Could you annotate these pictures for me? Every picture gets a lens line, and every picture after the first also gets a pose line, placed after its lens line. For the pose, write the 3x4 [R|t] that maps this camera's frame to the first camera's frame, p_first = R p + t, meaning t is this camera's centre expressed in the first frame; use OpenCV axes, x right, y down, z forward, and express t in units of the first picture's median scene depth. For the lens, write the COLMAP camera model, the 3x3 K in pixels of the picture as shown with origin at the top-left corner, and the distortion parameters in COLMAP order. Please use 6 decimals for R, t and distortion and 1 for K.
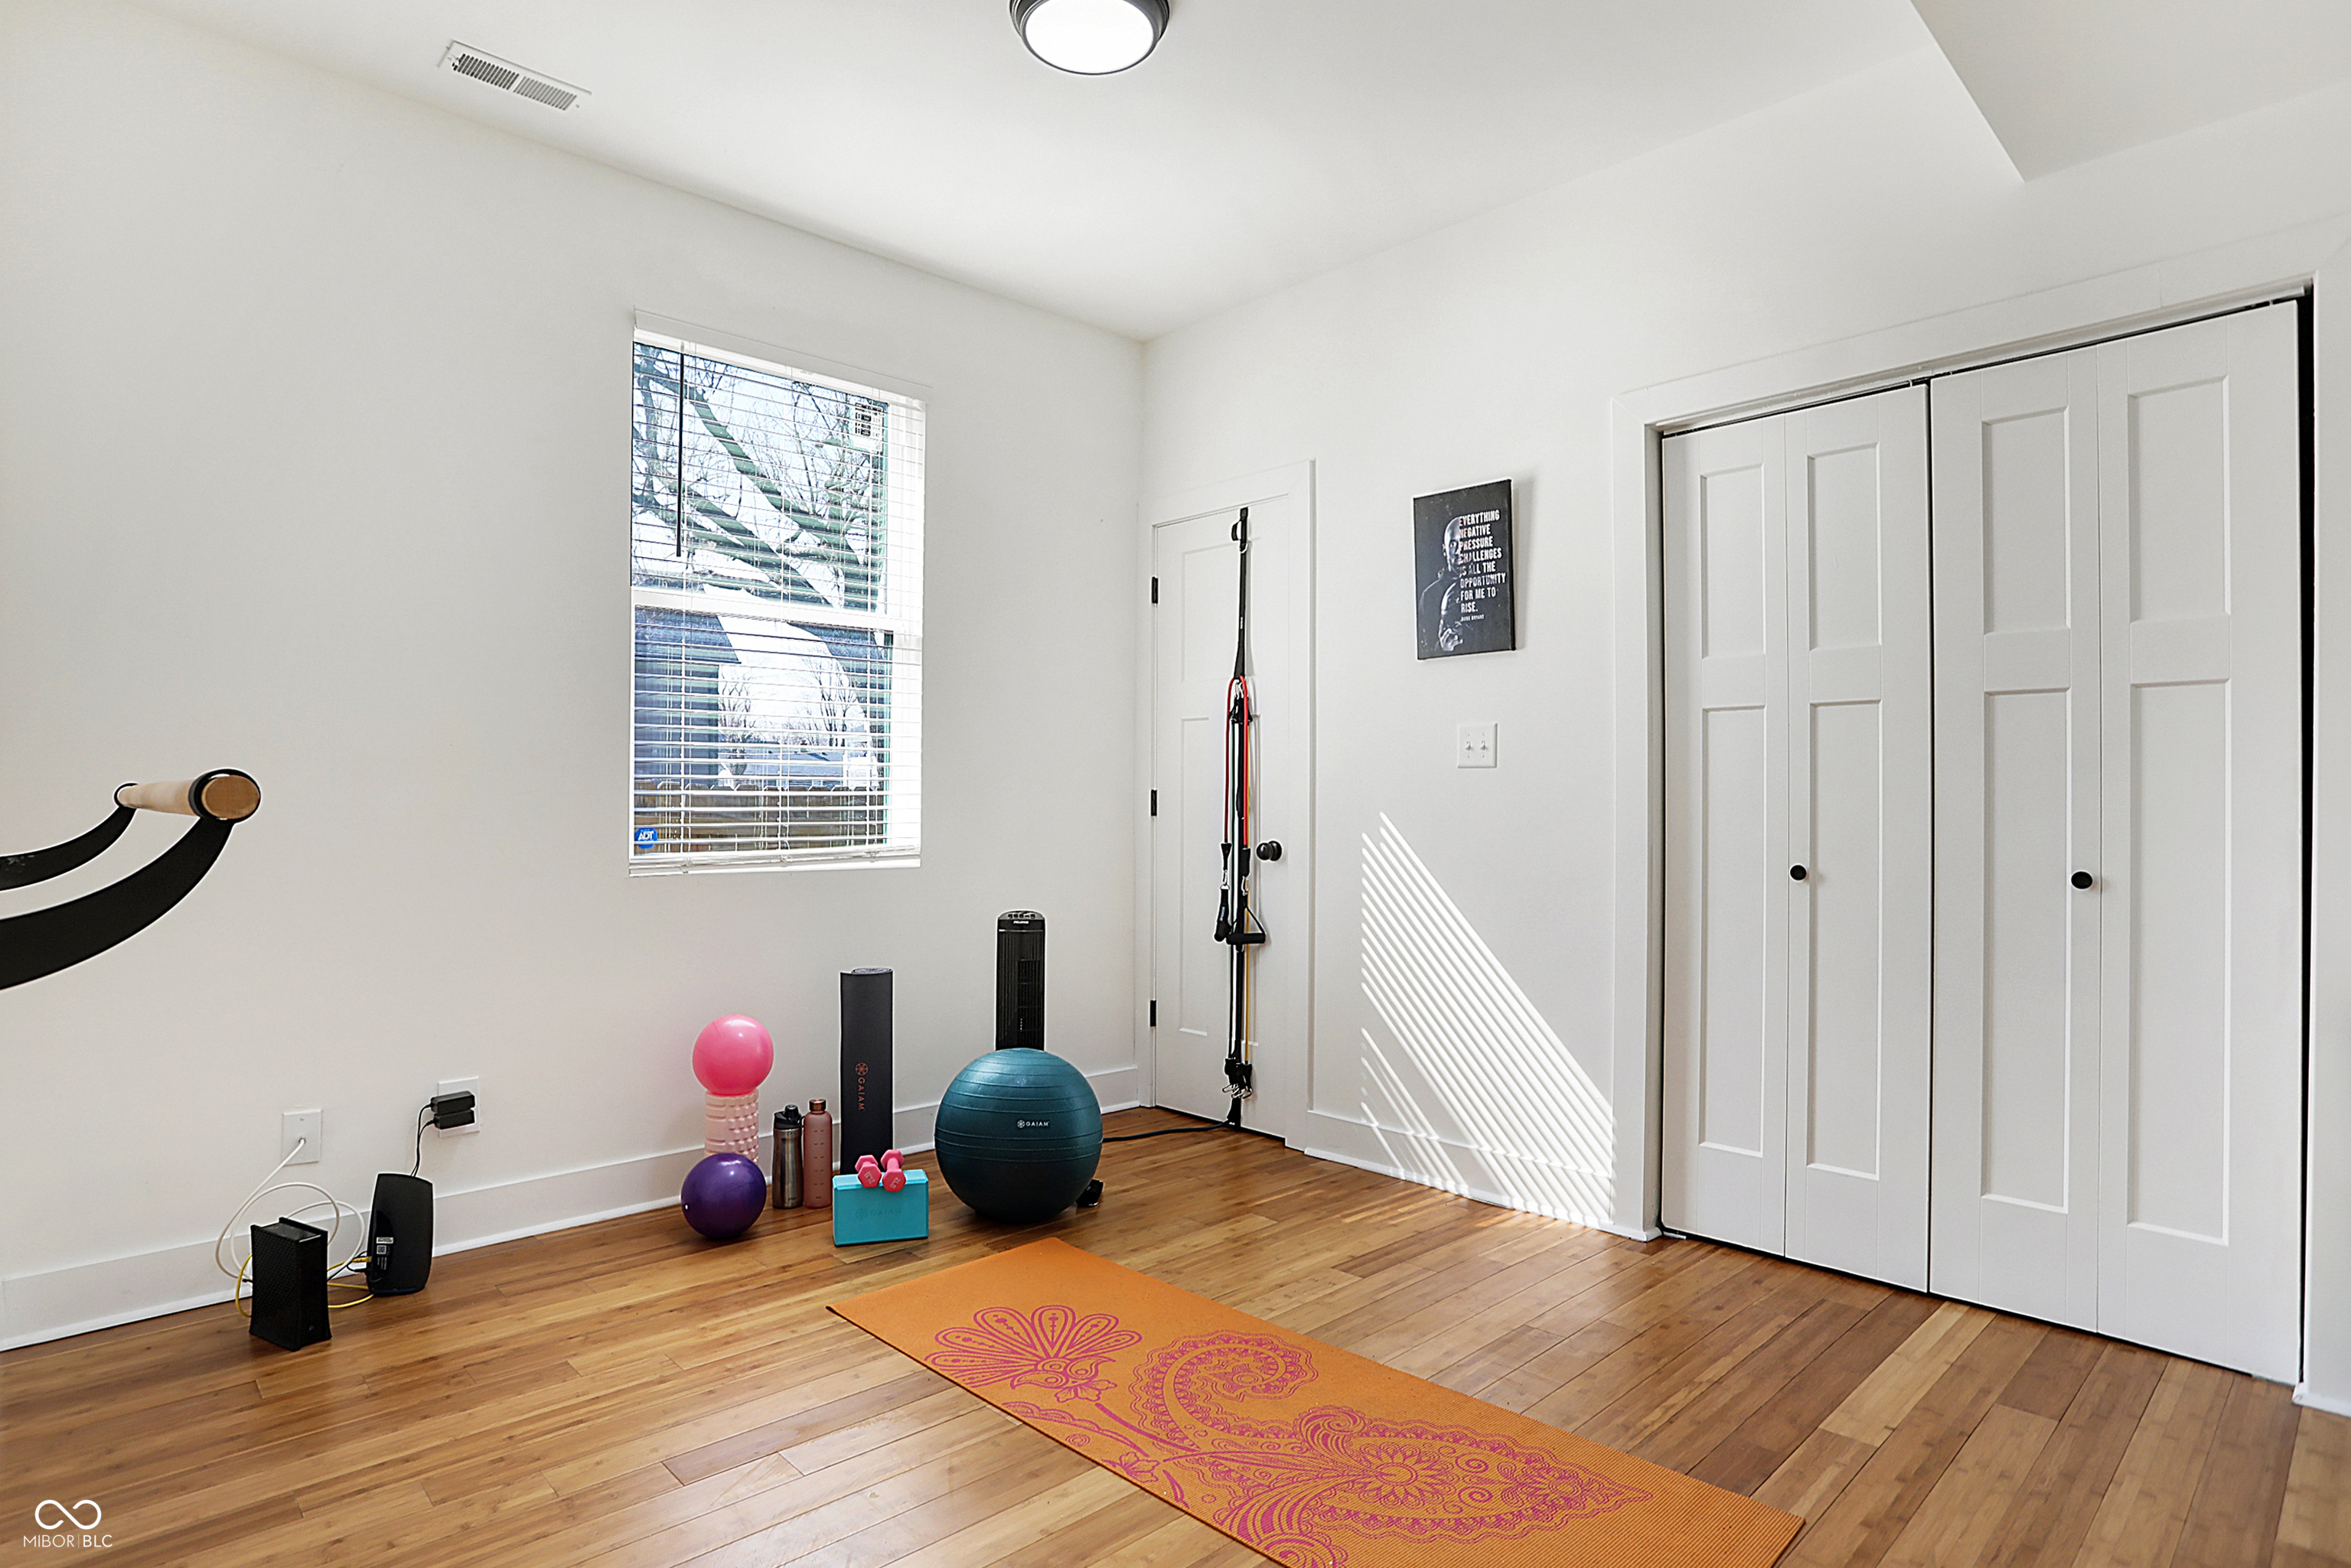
lens RADIAL K [[1182.9, 0, 1175.5], [0, 1182.9, 784.0], [0, 0, 1]] dist [-0.088742, 0.047161]
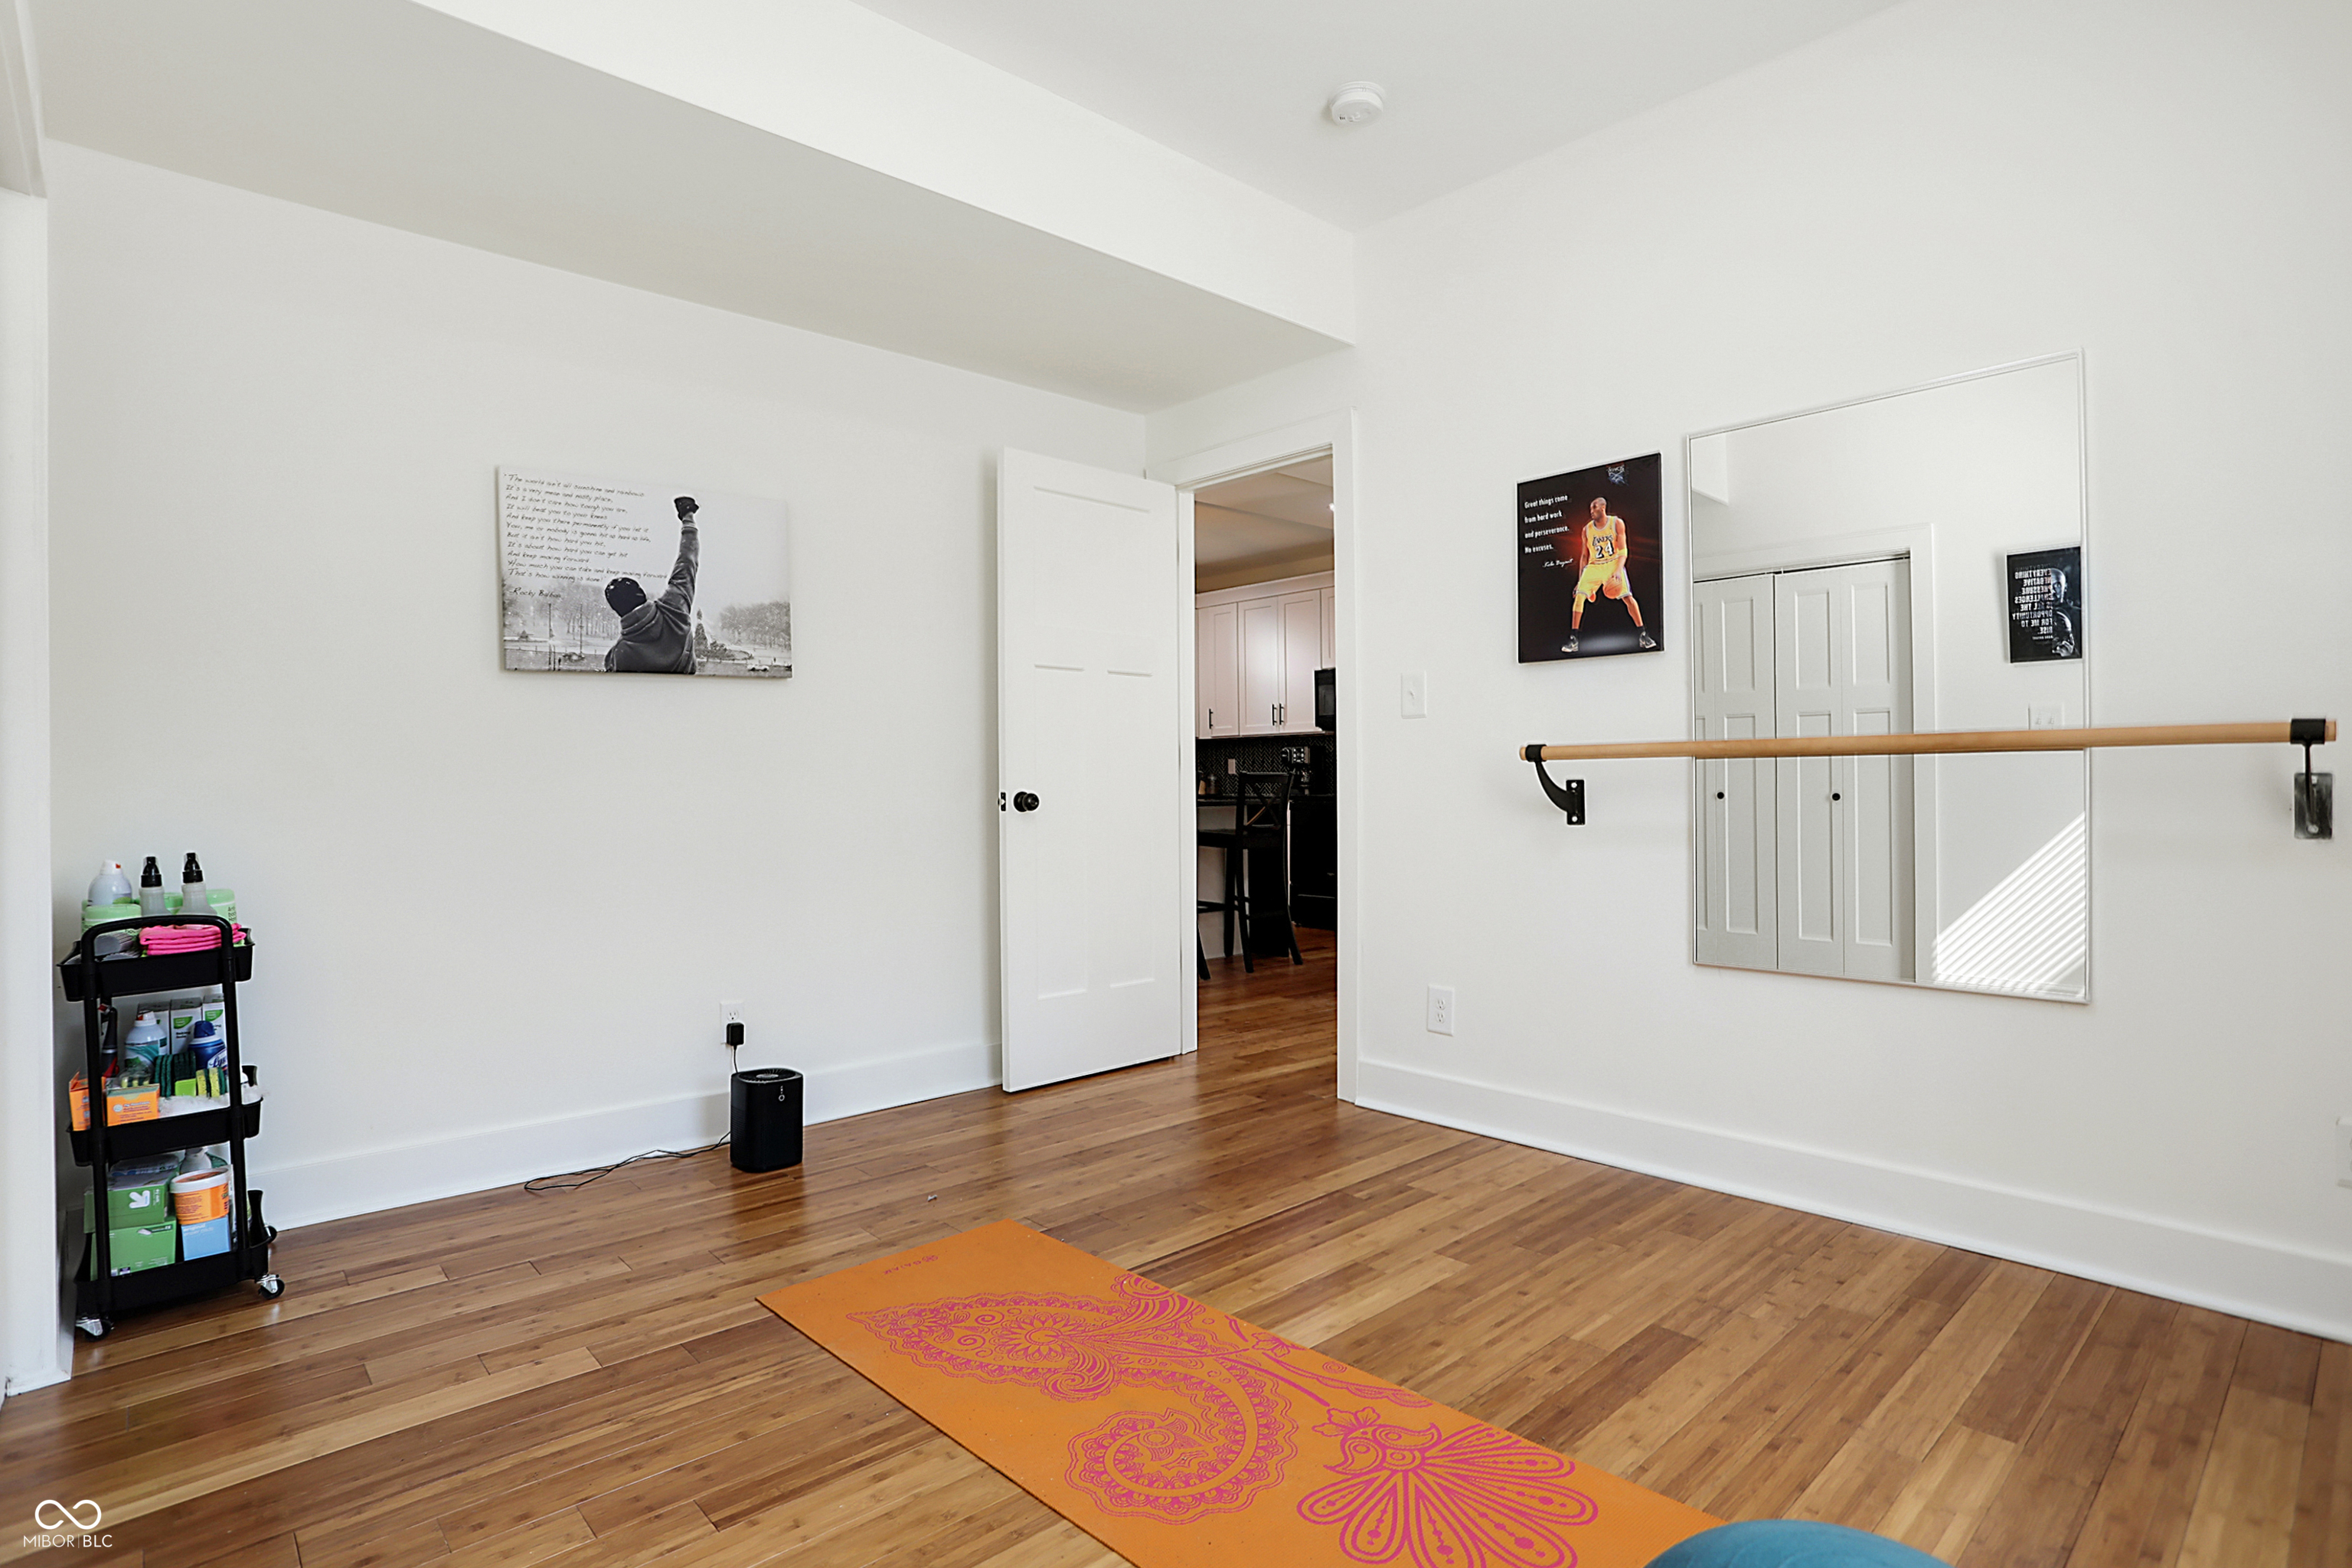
lens RADIAL K [[1183.5, 0, 1176.0], [0, 1183.5, 784.0], [0, 0, 1]] dist [-0.088742, 0.047161]
pose [[-0.999802, 0.005655, 0.019100, 0.032169], [0.005307, 0.999820, -0.018225, 0.067345], [-0.019200, -0.018120, -0.999651, 1.971569]]
